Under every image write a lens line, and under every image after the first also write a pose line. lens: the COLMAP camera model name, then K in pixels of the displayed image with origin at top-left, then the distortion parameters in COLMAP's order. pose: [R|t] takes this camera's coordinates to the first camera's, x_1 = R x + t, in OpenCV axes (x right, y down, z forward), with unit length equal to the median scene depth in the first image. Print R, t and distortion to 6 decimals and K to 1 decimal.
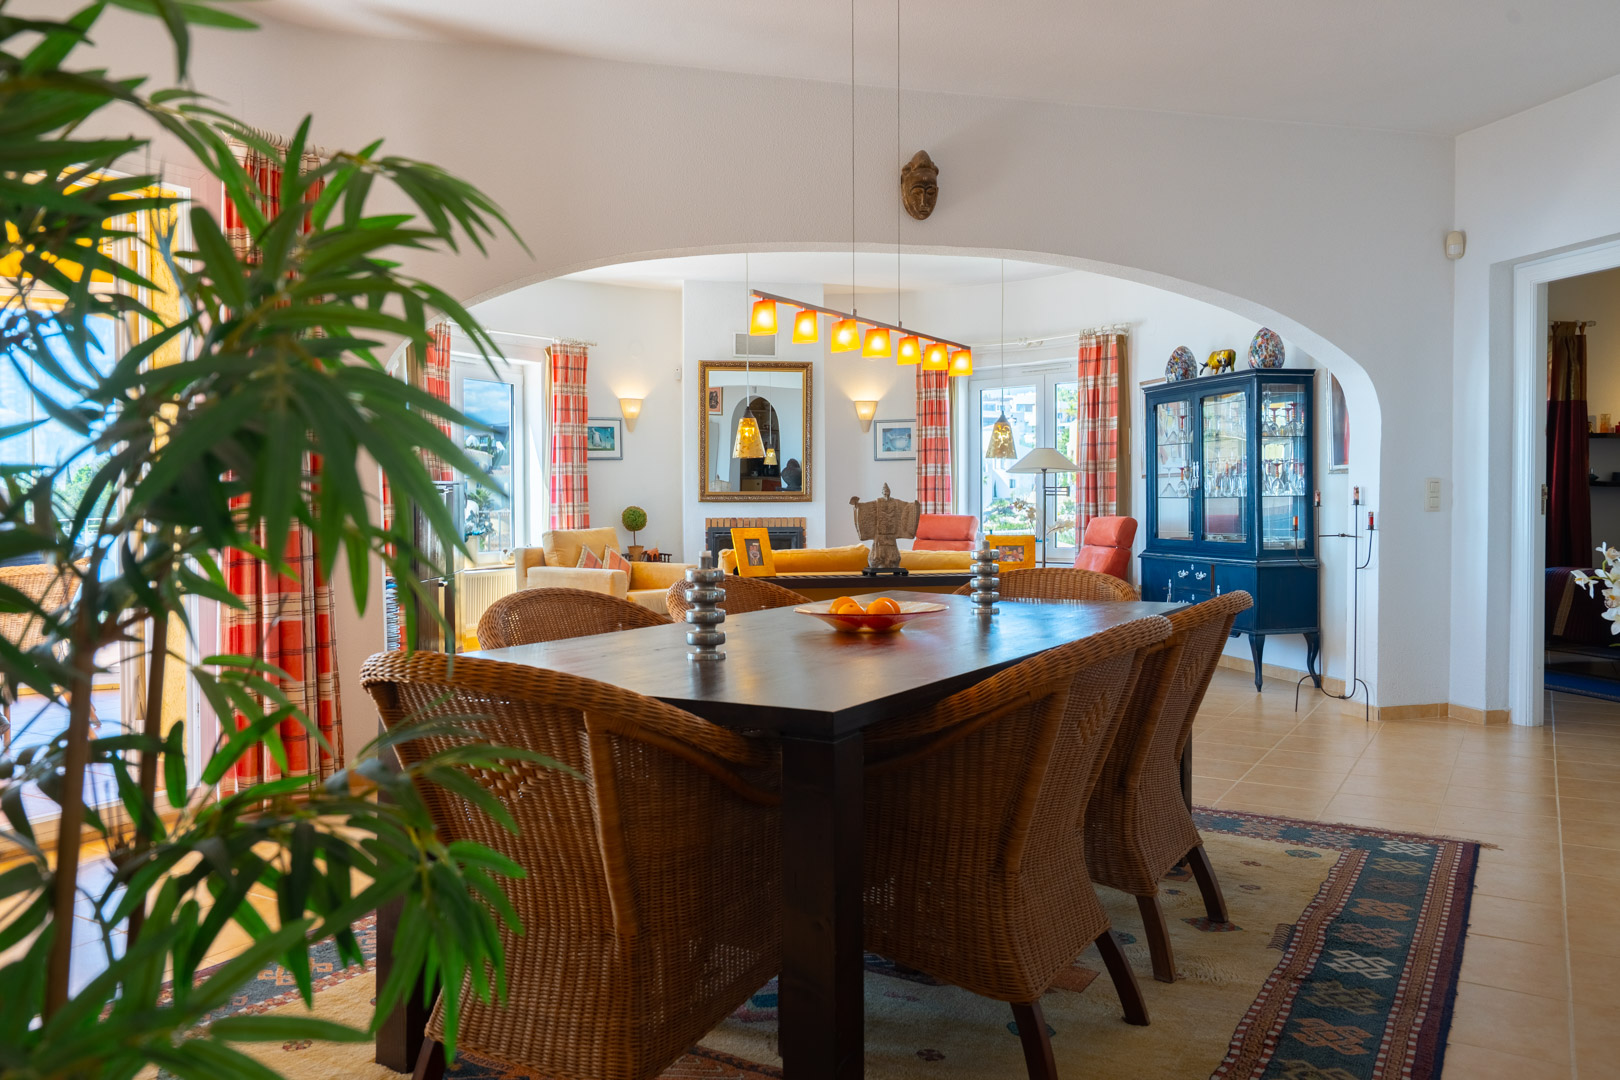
lens RADIAL K [[1197.9, 0, 811.5], [0, 1197.9, 545.9], [0, 0, 1]] dist [-0.043185, -0.000758]
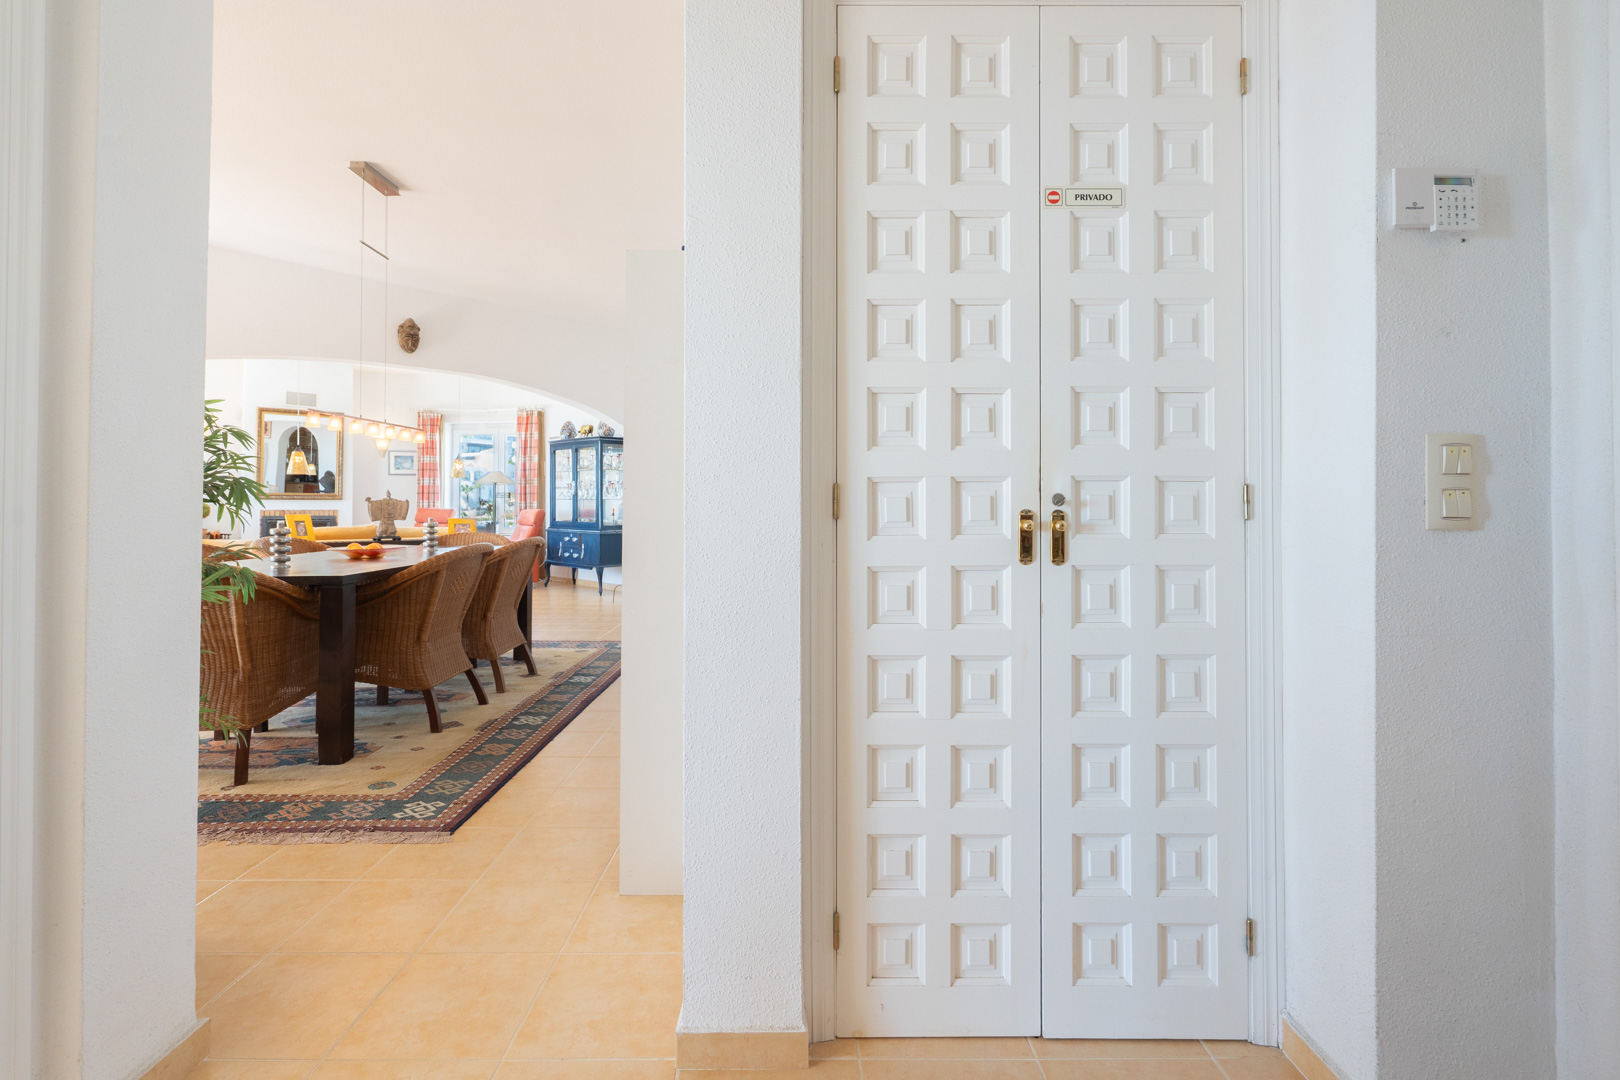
lens RADIAL K [[739.7, 0, 797.4], [0, 739.7, 493.7], [0, 0, 1]] dist [0.003617, -0.000746]
pose [[0.853257, 0.014282, 0.521295, 0.004303], [0.010809, 0.998926, -0.045058, 0.008223], [-0.521378, 0.044081, 0.852186, -0.219621]]
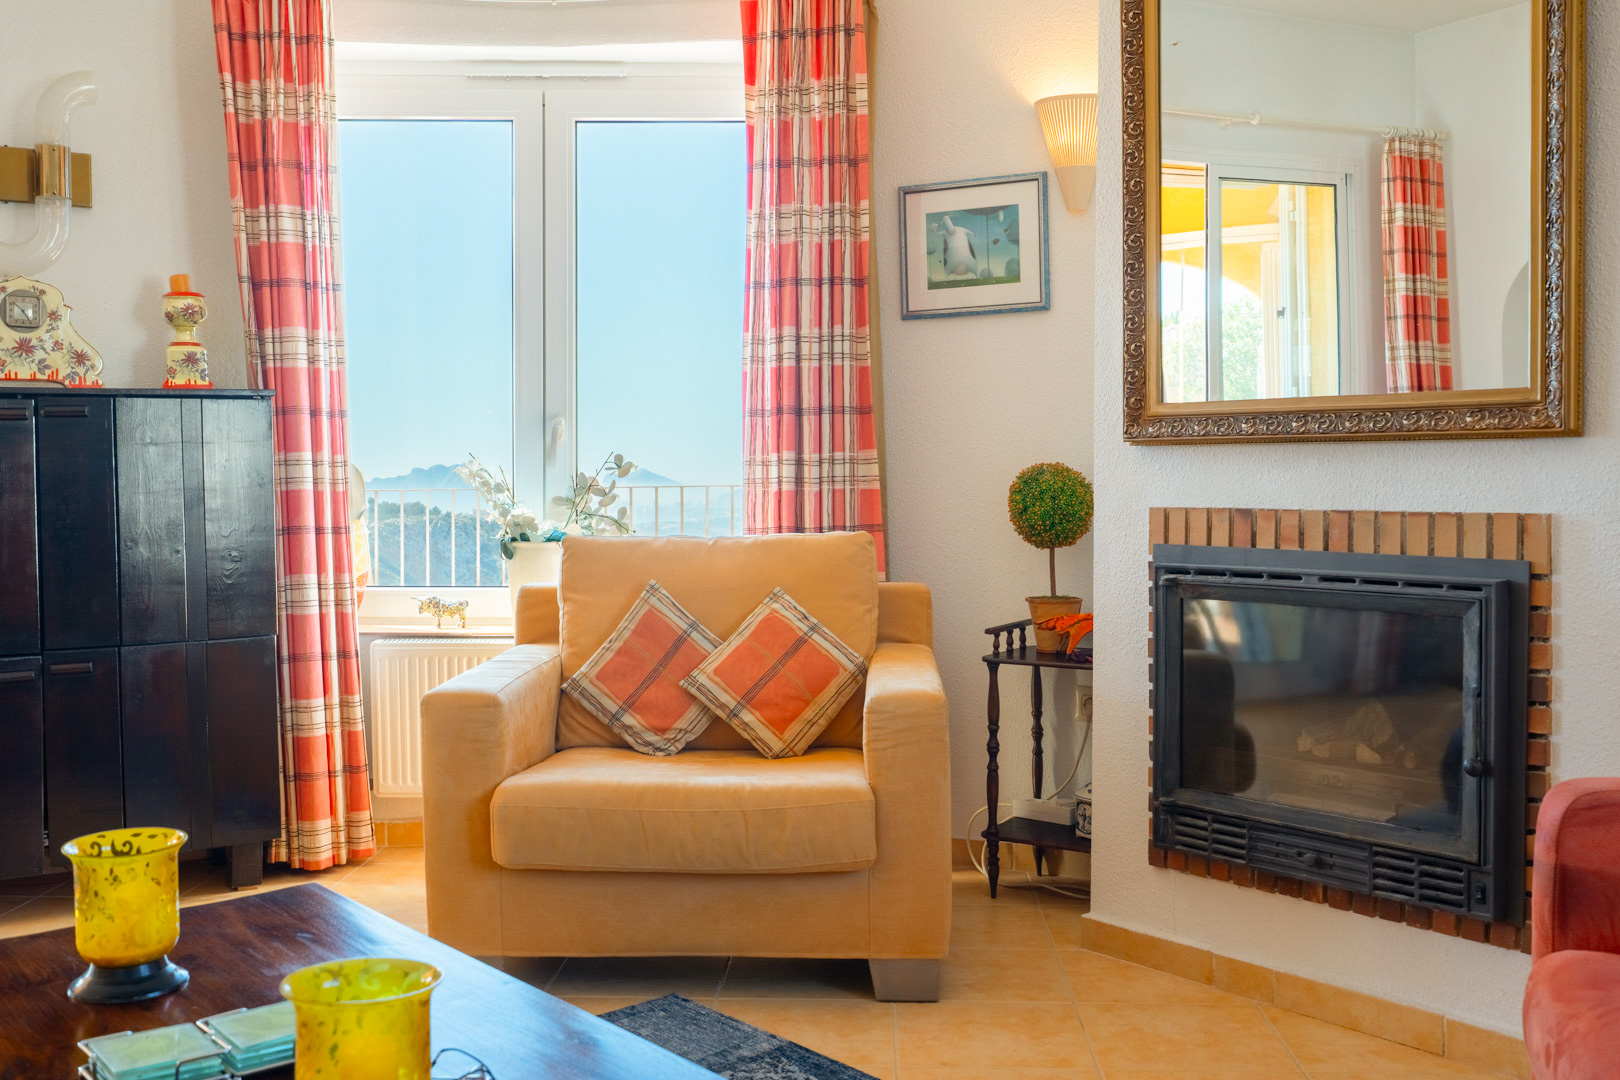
lens RADIAL K [[1605.3, 0, 804.7], [0, 1605.3, 532.5], [0, 0, 1]] dist [0.020096, 0.000000]
pose [[0.480700, 0.034179, -0.876219, 0.247032], [-0.029505, 0.999305, 0.022794, -0.033297], [0.876389, 0.014896, 0.481374, 1.083104]]
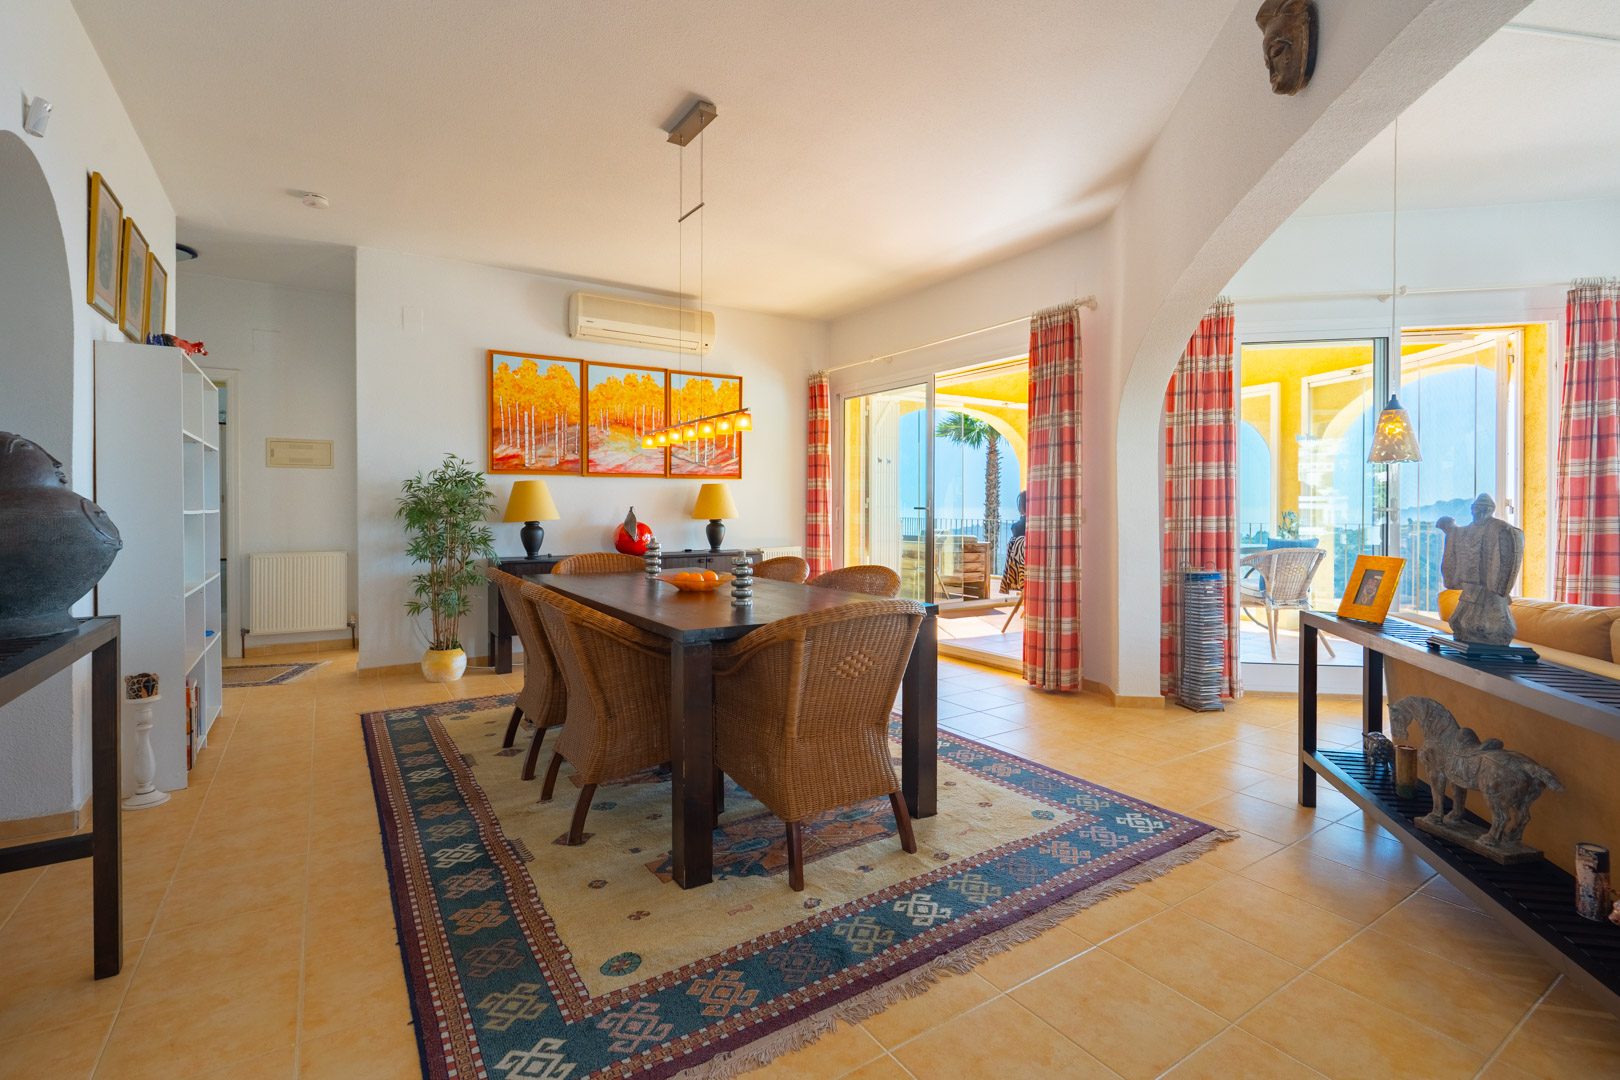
lens RADIAL K [[739.7, 0, 809.5], [0, 739.7, 515.6], [0, 0, 1]] dist [0.003617, -0.000746]
pose [[-0.429452, 0.016029, -0.902947, 0.431811], [-0.024165, 0.999281, 0.029232, -0.040984], [0.902766, 0.034373, -0.428756, 0.696698]]
